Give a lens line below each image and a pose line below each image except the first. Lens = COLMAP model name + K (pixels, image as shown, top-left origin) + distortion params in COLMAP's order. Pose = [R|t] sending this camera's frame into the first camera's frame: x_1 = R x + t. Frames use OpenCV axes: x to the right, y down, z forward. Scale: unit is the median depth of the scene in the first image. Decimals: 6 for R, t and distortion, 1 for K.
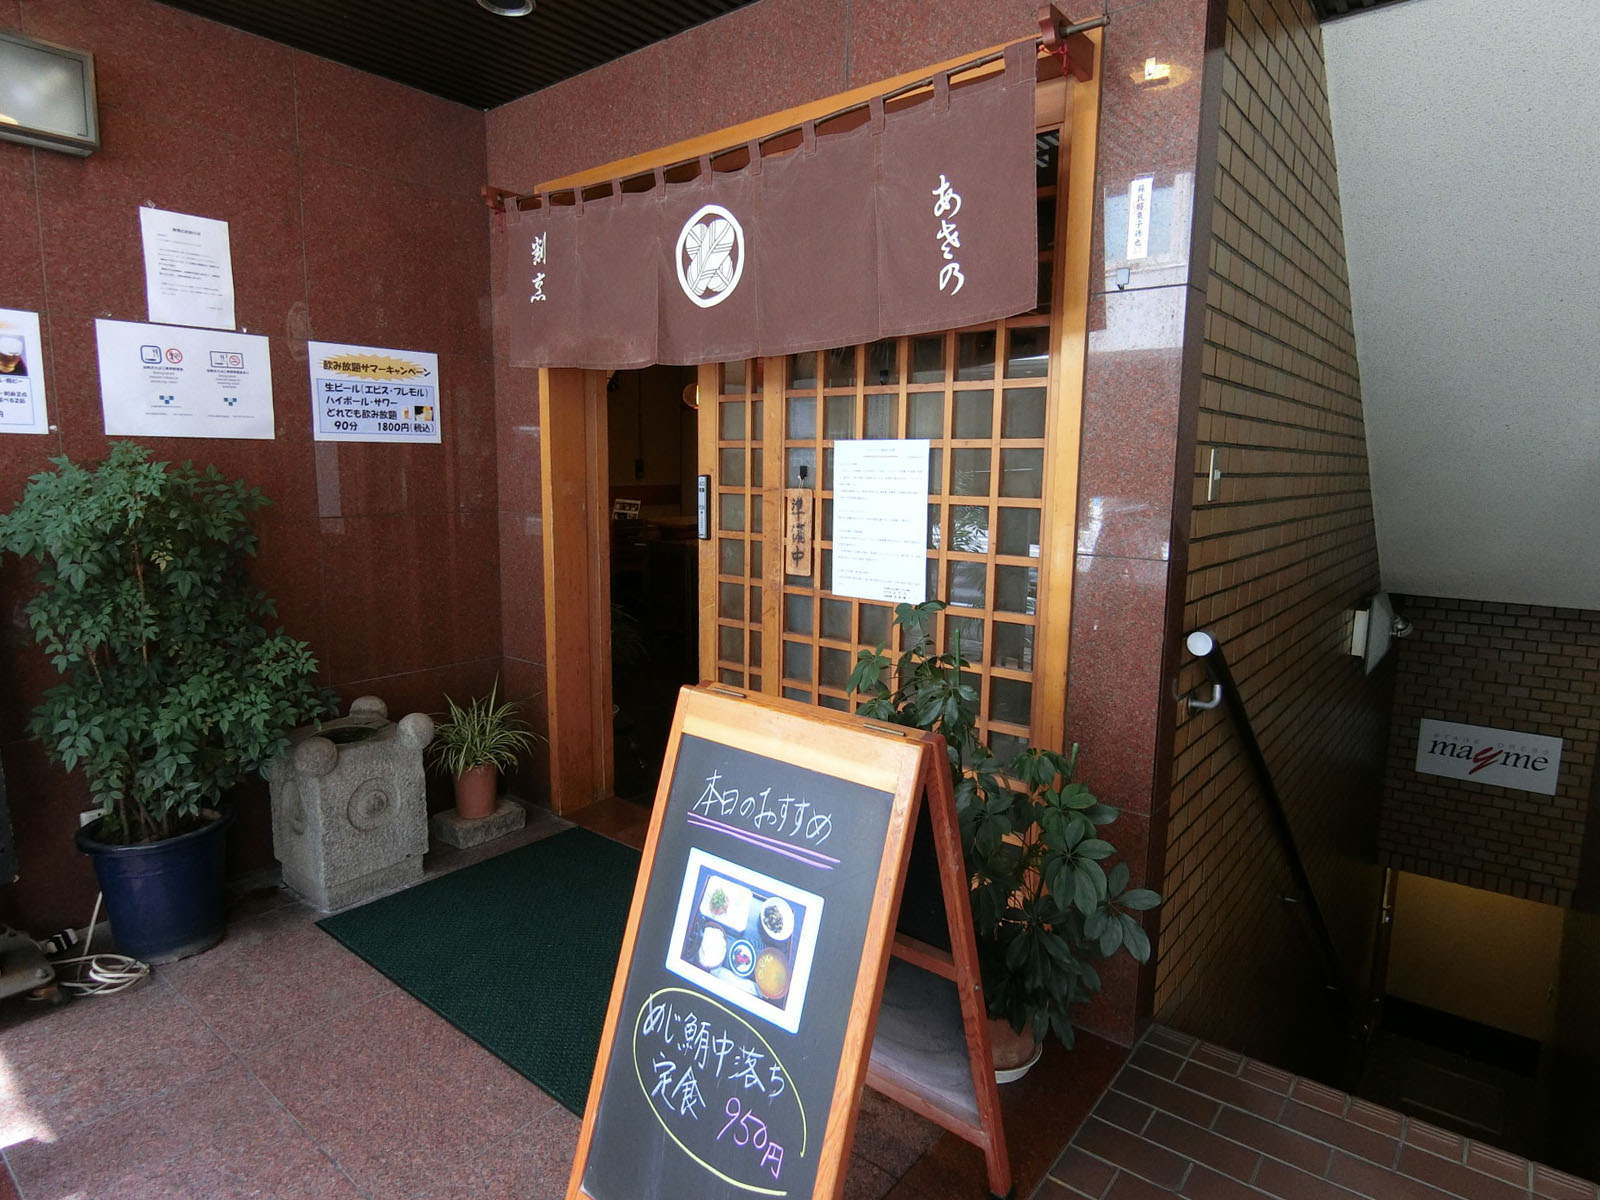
lens RADIAL K [[897.0, 0, 804.6], [0, 897.0, 592.2], [0, 0, 1]] dist [-0.004421, 0.001025]
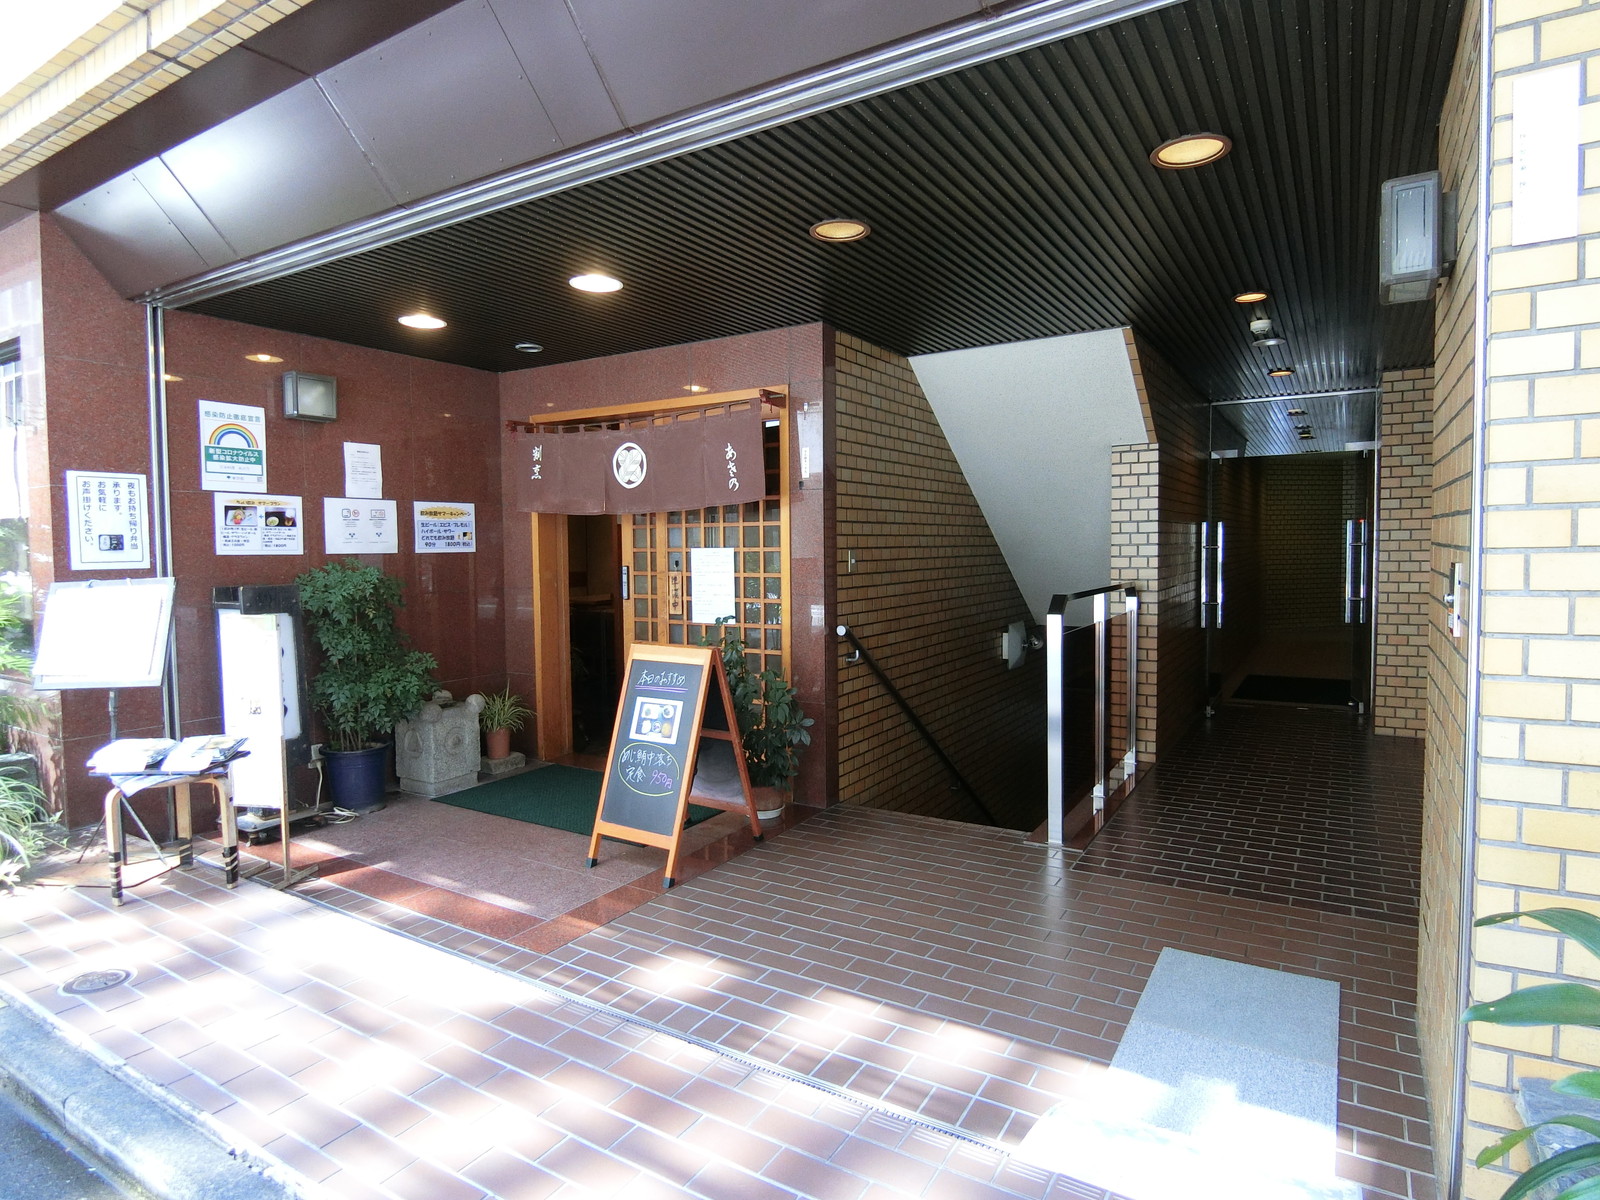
lens RADIAL K [[897.0, 0, 791.6], [0, 897.0, 593.9], [0, 0, 1]] dist [-0.004421, 0.001025]
pose [[0.993440, -0.028667, 0.110707, 0.031020], [0.038559, 0.995350, -0.088270, 0.128578], [-0.107662, 0.091959, 0.989925, -1.072121]]
